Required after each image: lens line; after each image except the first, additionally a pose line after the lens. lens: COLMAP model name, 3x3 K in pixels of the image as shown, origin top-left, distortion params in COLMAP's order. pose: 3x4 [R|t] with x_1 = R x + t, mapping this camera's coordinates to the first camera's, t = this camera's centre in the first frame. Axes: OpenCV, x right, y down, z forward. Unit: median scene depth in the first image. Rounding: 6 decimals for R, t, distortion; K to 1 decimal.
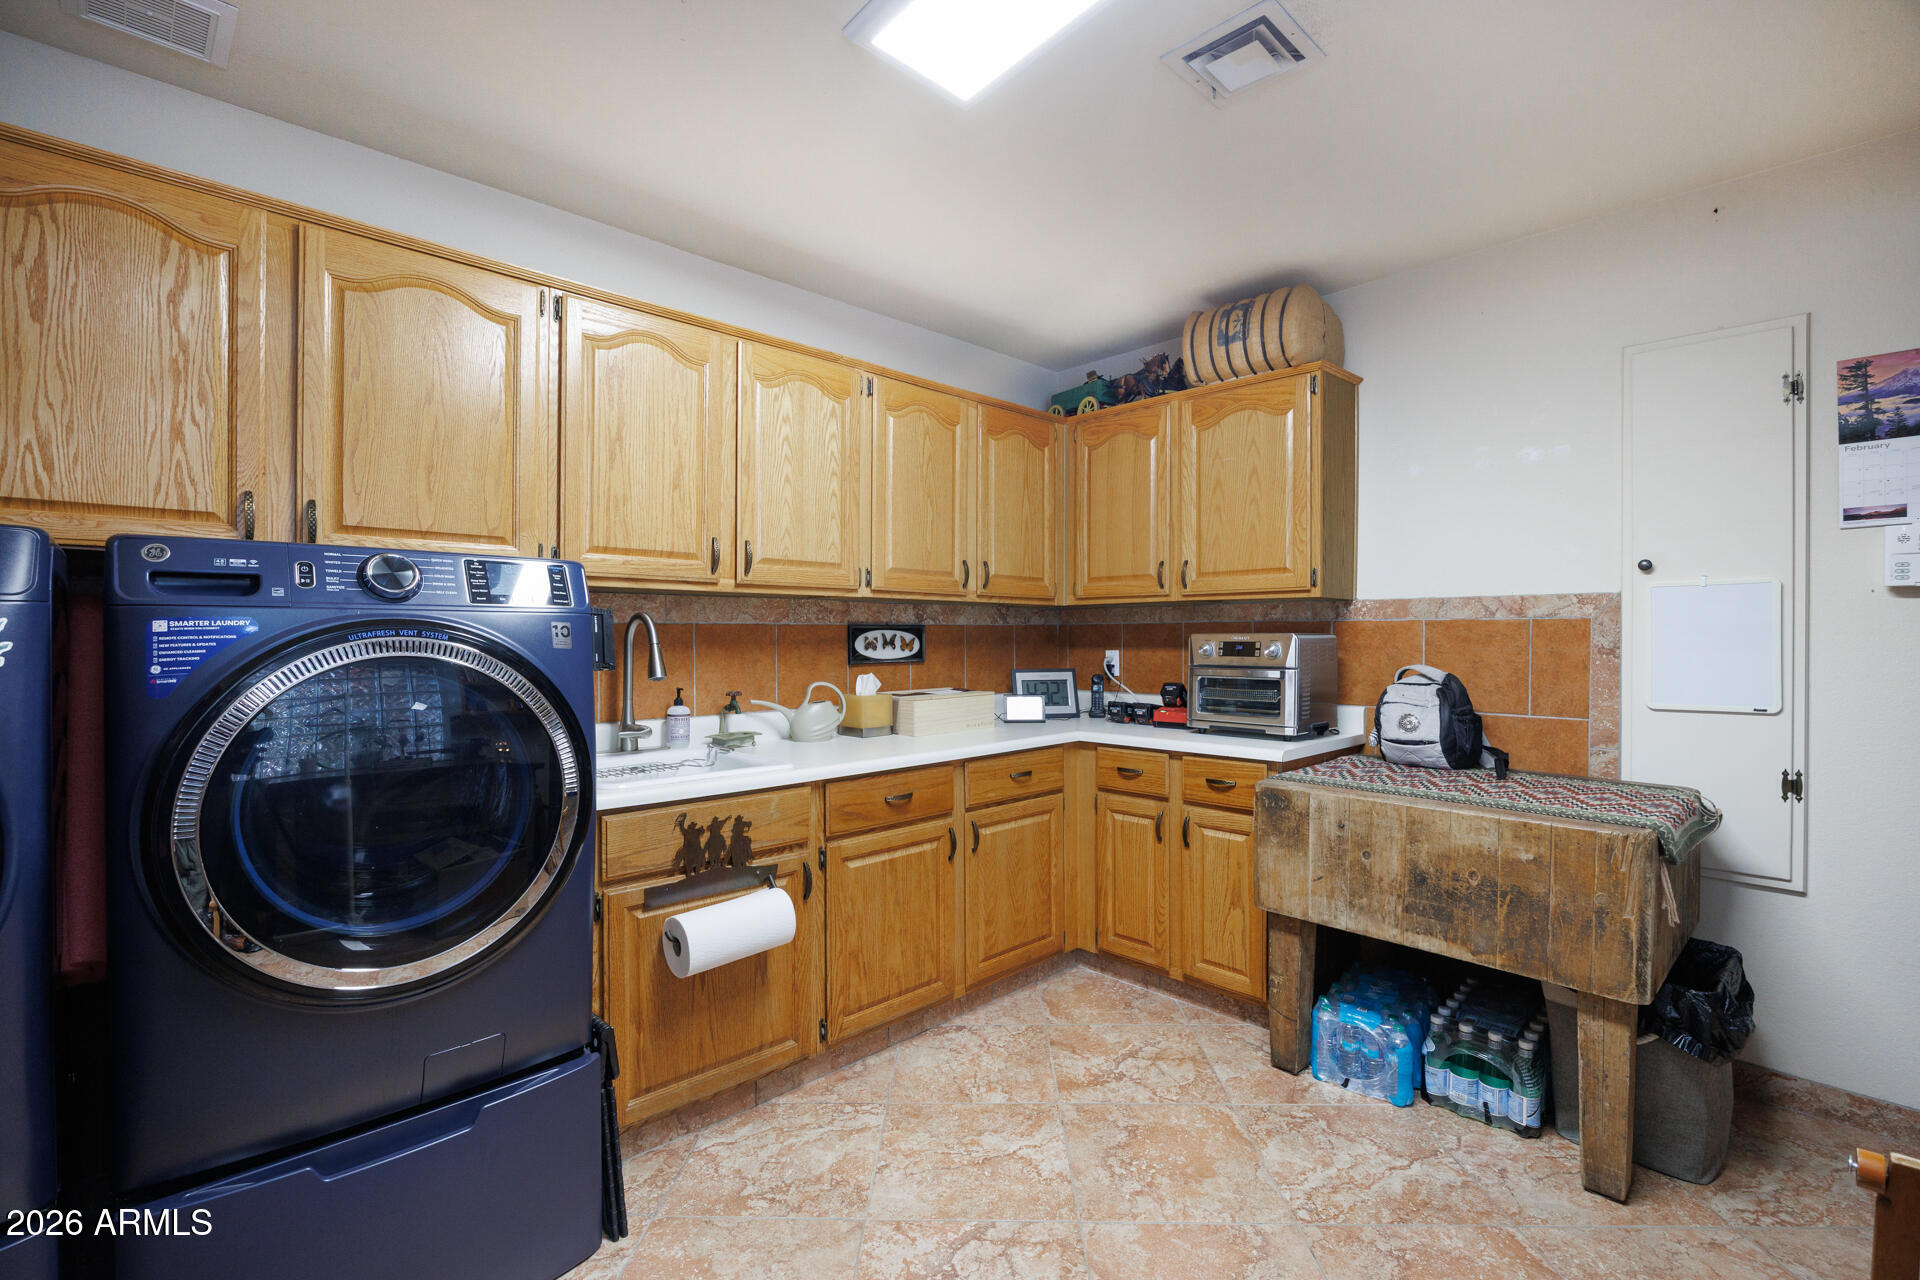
lens RADIAL K [[865.6, 0, 960.0], [0, 865.6, 640.0], [0, 0, 1]] dist [-0.002440, -0.000122]
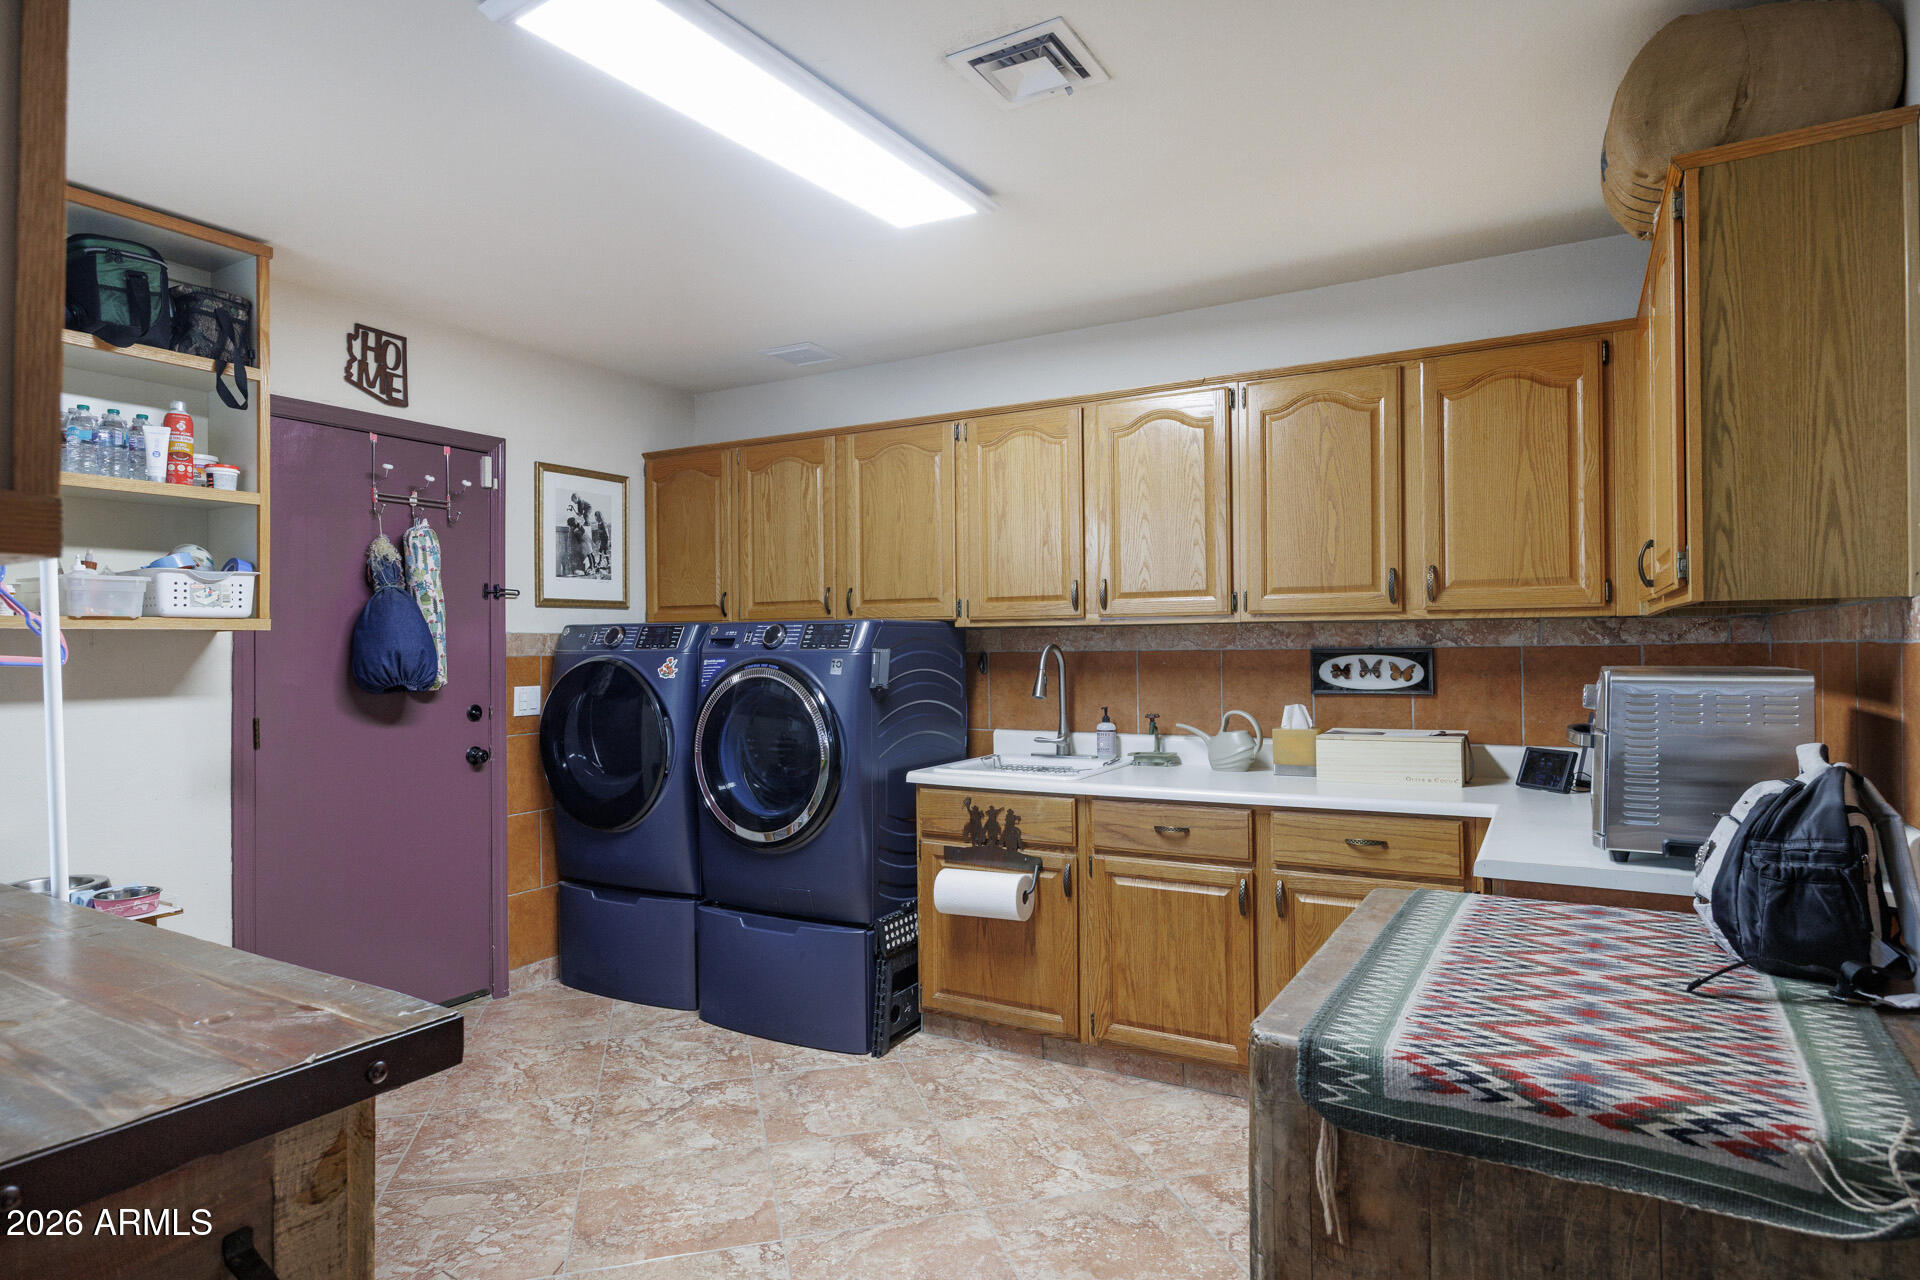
lens RADIAL K [[1078.0, 0, 960.0], [0, 1078.0, 640.0], [0, 0, 1]] dist [0.004583, 0.000312]
pose [[0.264216, -0.009755, -0.964414, 1.068246], [0.004369, 0.999951, -0.008917, -0.023984], [0.964454, -0.001858, 0.264246, 0.452534]]
